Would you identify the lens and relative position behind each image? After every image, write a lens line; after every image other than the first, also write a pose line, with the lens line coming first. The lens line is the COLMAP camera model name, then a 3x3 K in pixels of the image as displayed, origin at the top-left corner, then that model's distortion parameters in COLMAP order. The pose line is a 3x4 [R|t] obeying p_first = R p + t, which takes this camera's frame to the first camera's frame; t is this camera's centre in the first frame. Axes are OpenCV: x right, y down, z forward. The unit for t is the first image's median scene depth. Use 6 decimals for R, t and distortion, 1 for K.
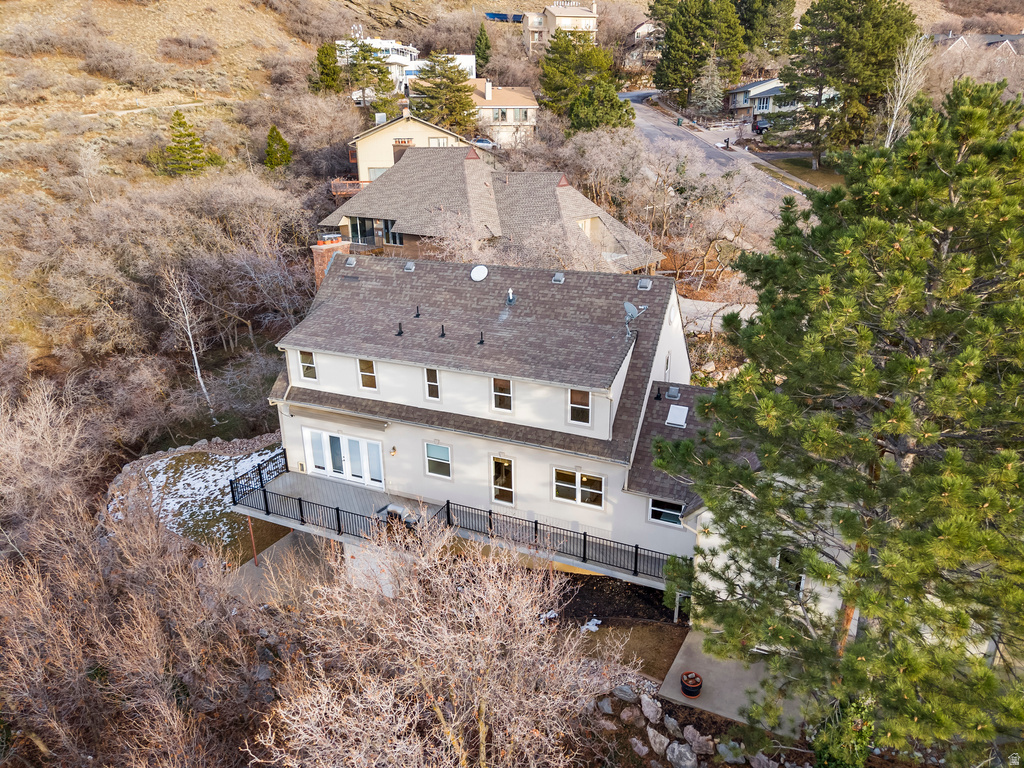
lens RADIAL K [[691.0, 0, 510.1], [0, 691.0, 370.1], [0, 0, 1]] dist [0.052019, -0.054023]
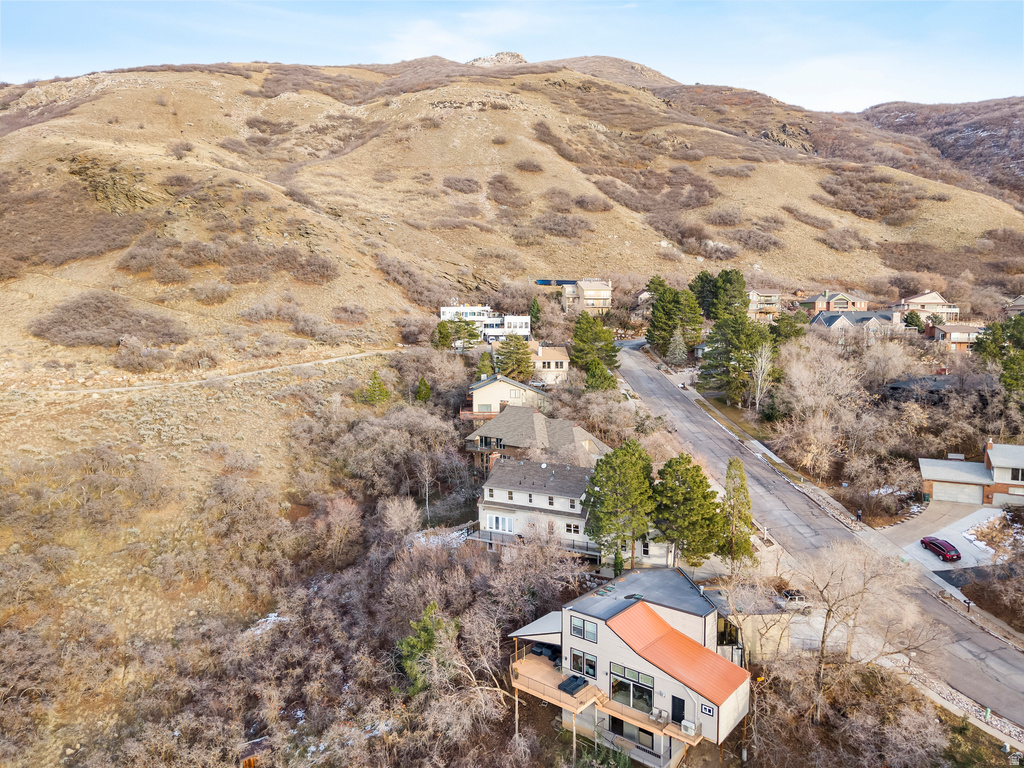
lens RADIAL K [[691.0, 0, 510.1], [0, 691.0, 370.1], [0, 0, 1]] dist [0.052019, -0.054023]
pose [[0.998166, 0.012555, -0.059214, -0.005196], [-0.027199, 0.966962, -0.253467, 0.082339], [0.054076, 0.254613, 0.965530, -0.736723]]
